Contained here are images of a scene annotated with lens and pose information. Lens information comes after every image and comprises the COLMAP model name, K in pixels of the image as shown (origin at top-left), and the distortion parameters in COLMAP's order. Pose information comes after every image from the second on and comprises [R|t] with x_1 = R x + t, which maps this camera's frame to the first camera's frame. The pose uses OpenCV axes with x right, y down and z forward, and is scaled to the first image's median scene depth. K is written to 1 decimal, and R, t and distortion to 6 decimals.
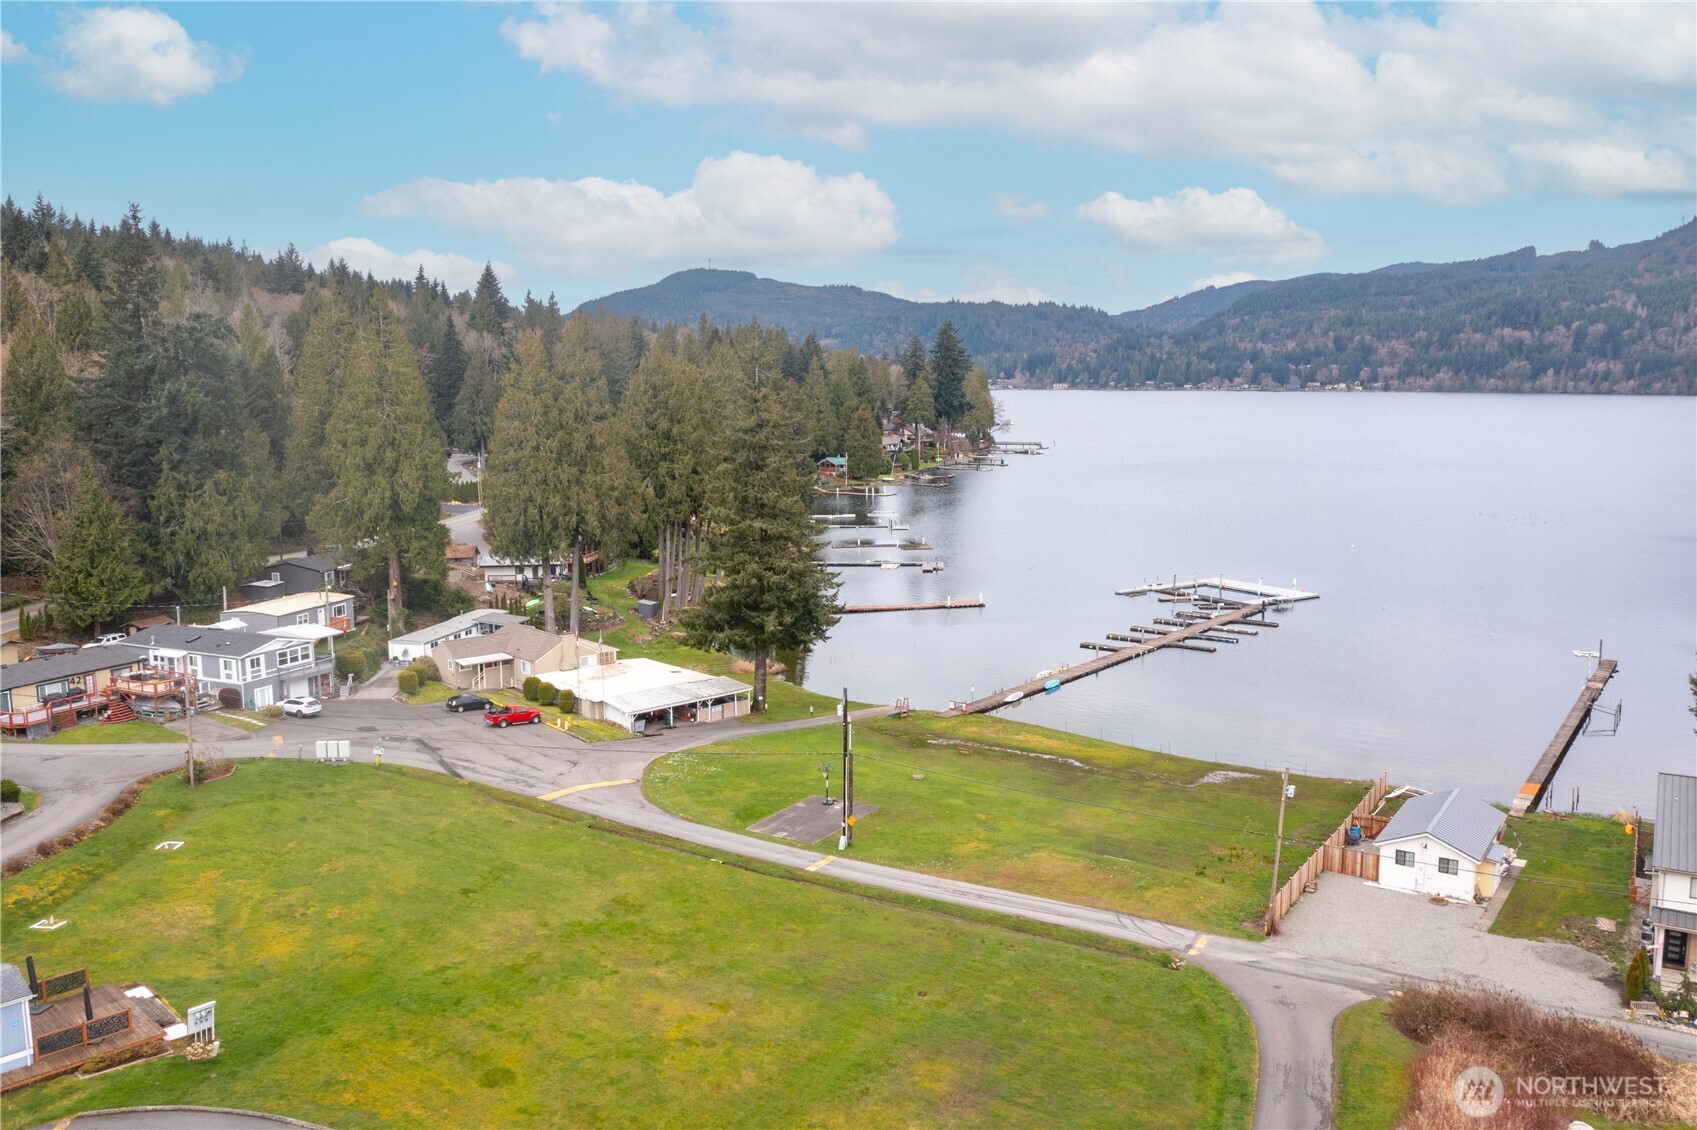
lens RADIAL K [[1338.8, 0, 846.5], [0, 1338.8, 552.6], [0, 0, 1]] dist [-0.018572, 0.003535]
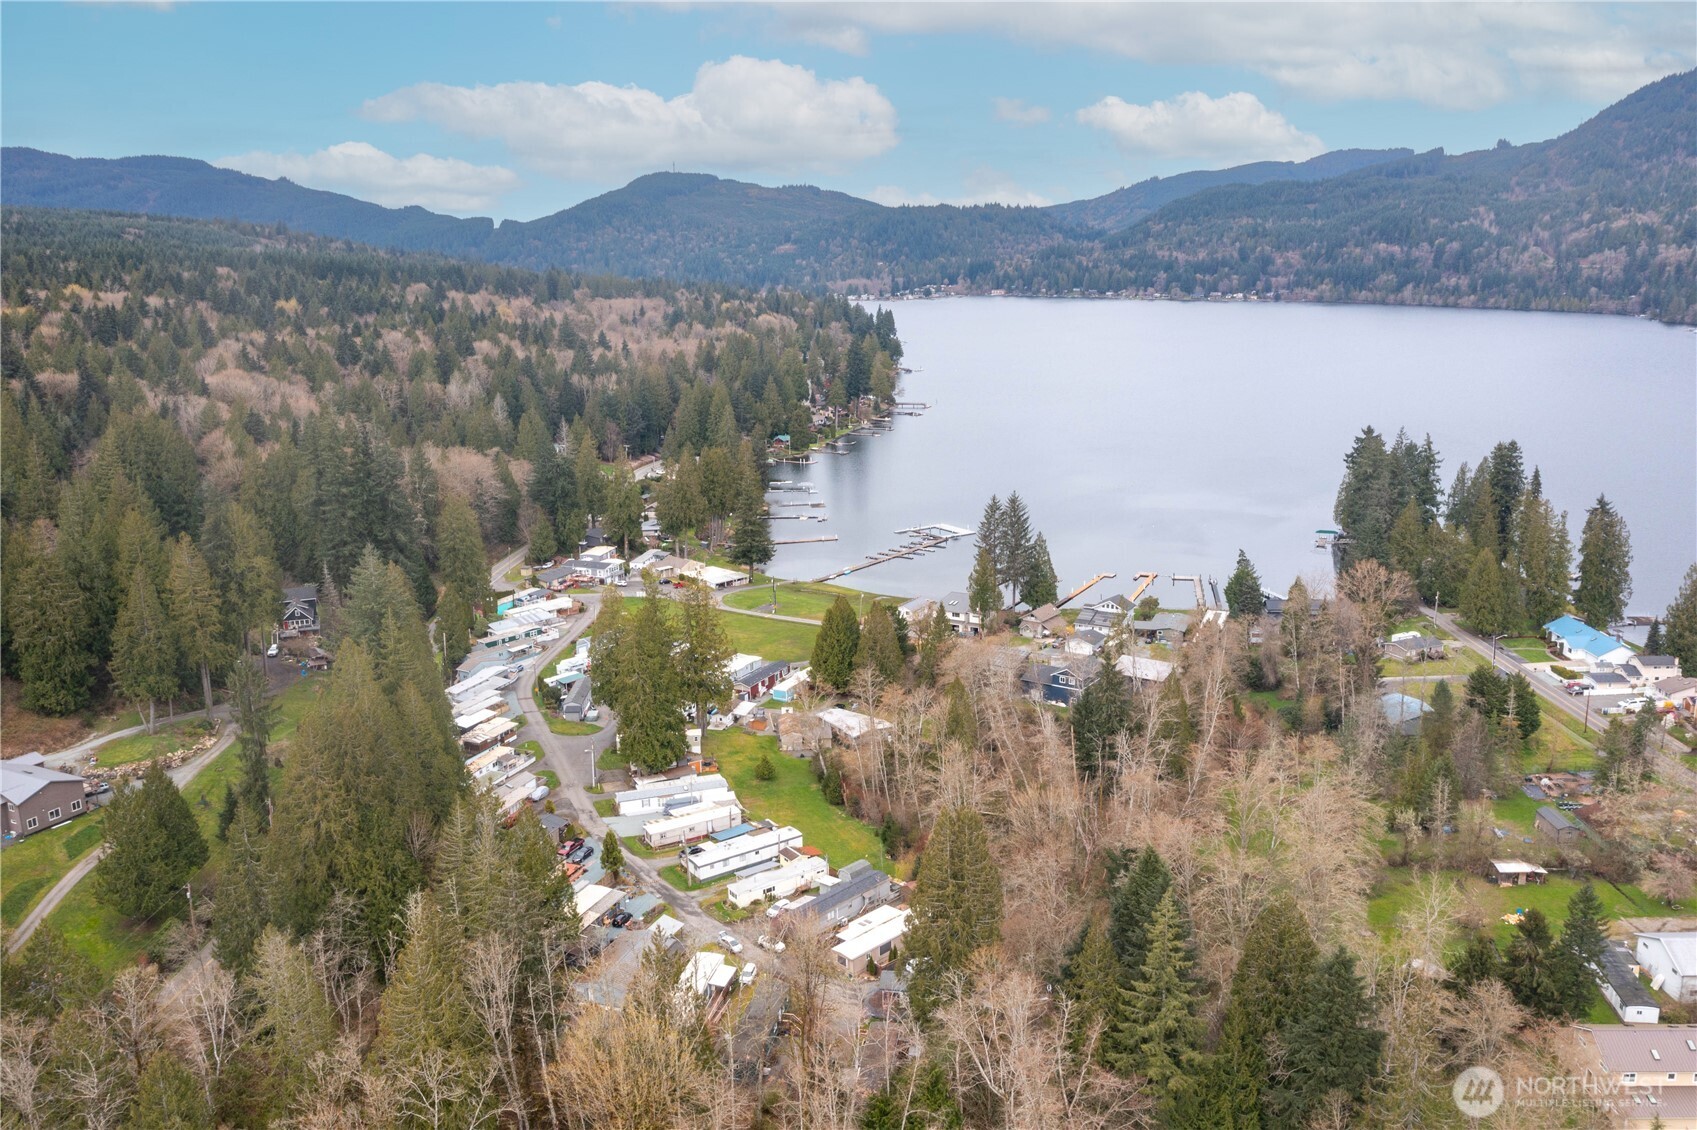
lens RADIAL K [[1338.8, 0, 846.5], [0, 1338.8, 552.6], [0, 0, 1]] dist [-0.018572, 0.003535]
pose [[0.999578, -0.017016, 0.023550, 0.014416], [0.014788, 0.995673, 0.091738, -0.039296], [-0.025010, -0.091351, 0.995505, -0.353244]]
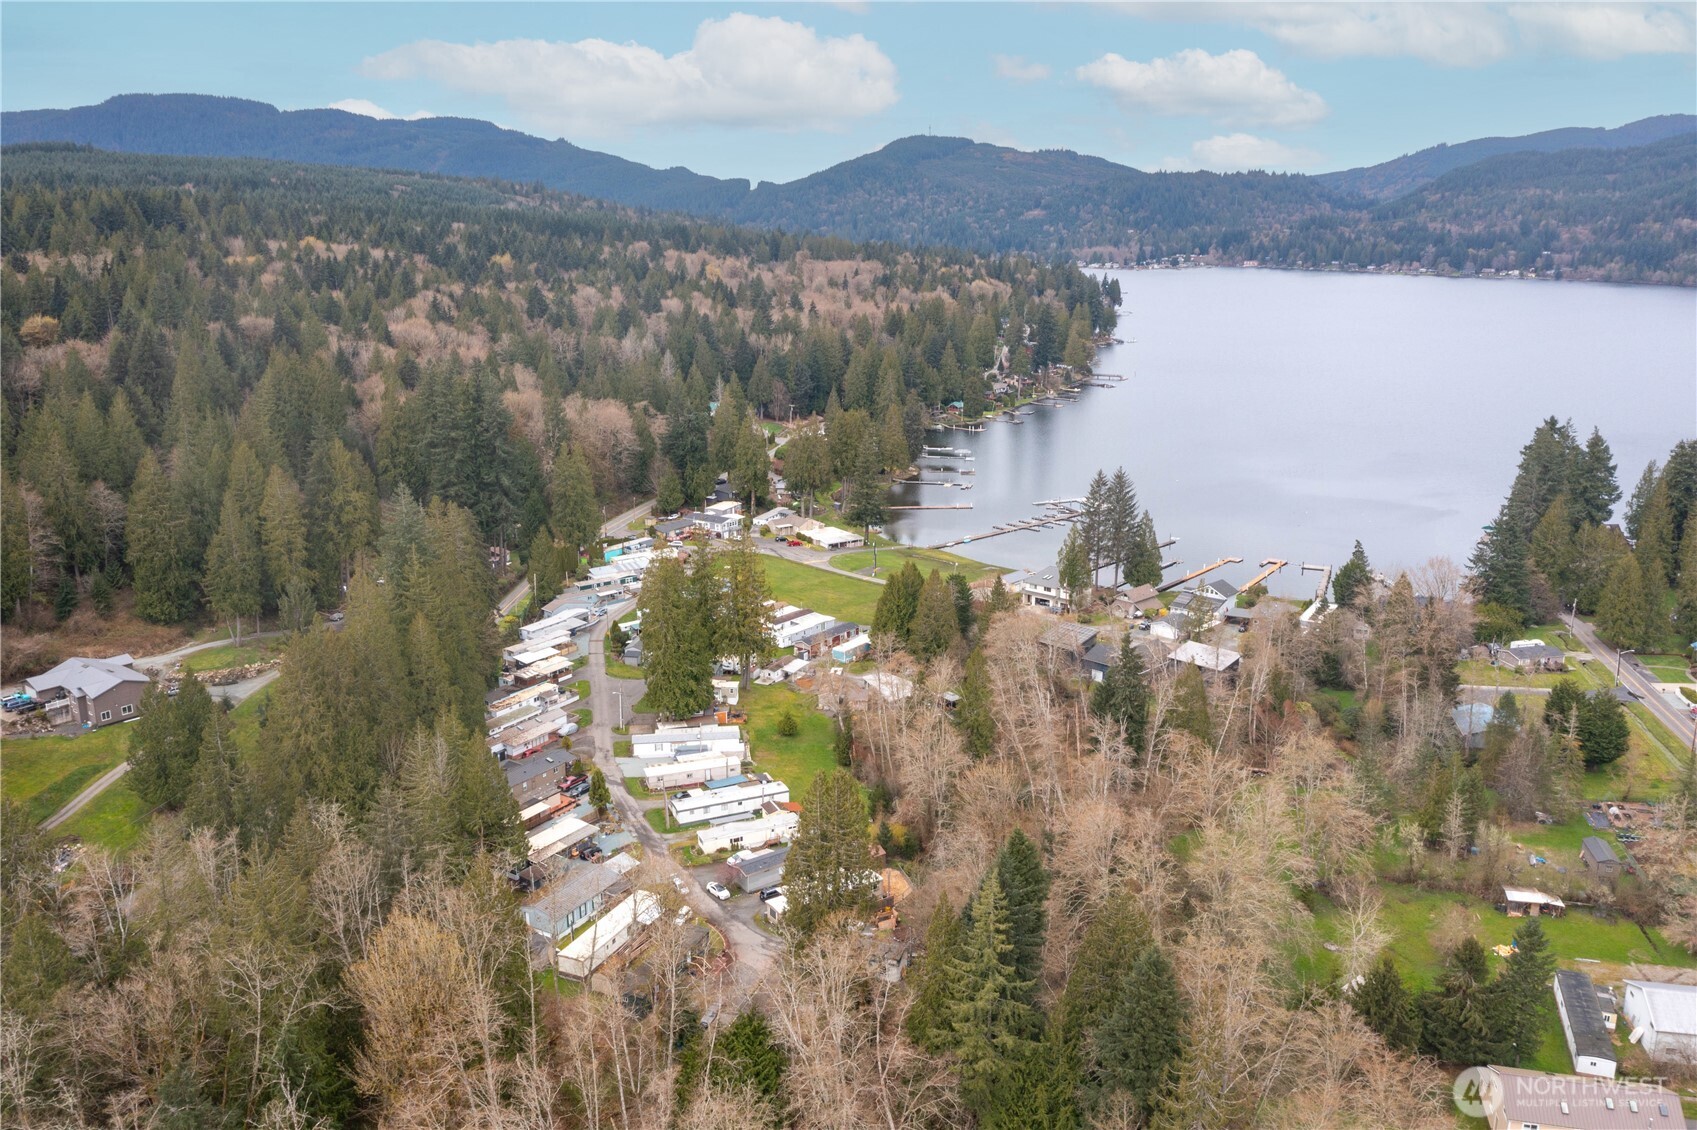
lens RADIAL K [[1338.8, 0, 846.5], [0, 1338.8, 552.6], [0, 0, 1]] dist [-0.018572, 0.003535]
pose [[0.986314, 0.043050, -0.159156, 0.064661], [-0.024356, 0.992763, 0.117598, -0.039163], [0.163067, -0.112113, 0.980224, -0.351683]]
